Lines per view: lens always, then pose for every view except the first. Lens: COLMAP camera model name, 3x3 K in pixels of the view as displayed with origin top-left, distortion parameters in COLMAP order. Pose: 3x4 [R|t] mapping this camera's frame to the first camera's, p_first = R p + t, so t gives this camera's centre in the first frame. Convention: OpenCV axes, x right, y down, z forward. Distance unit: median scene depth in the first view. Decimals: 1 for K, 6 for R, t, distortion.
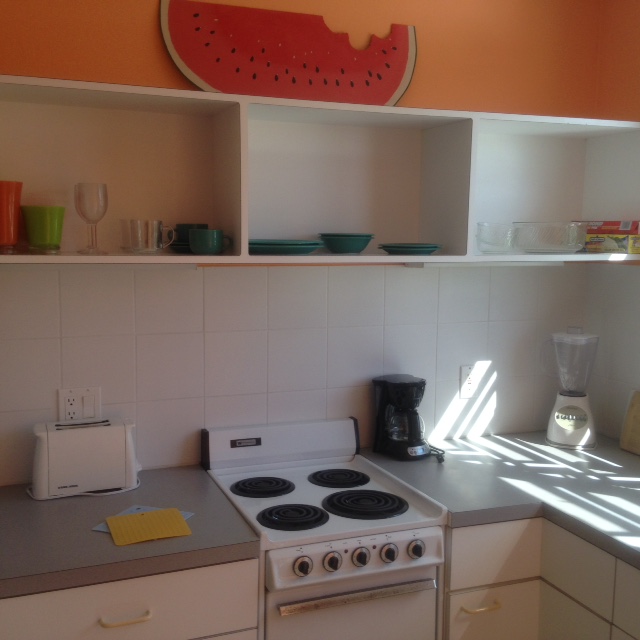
lens RADIAL K [[785.7, 0, 320.0], [0, 785.7, 320.0], [0, 0, 1]] dist [0.013686, 0.037577]
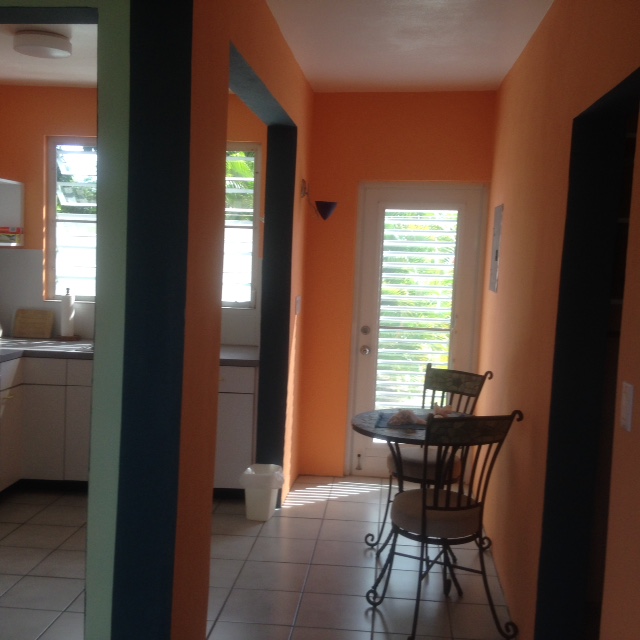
lens RADIAL K [[785.7, 0, 320.0], [0, 785.7, 320.0], [0, 0, 1]] dist [0.013686, 0.037577]
pose [[0.458863, -0.065274, 0.886106, -1.122346], [0.060744, 0.997269, 0.042007, 0.082487], [-0.886428, 0.034550, 0.461575, -0.690462]]
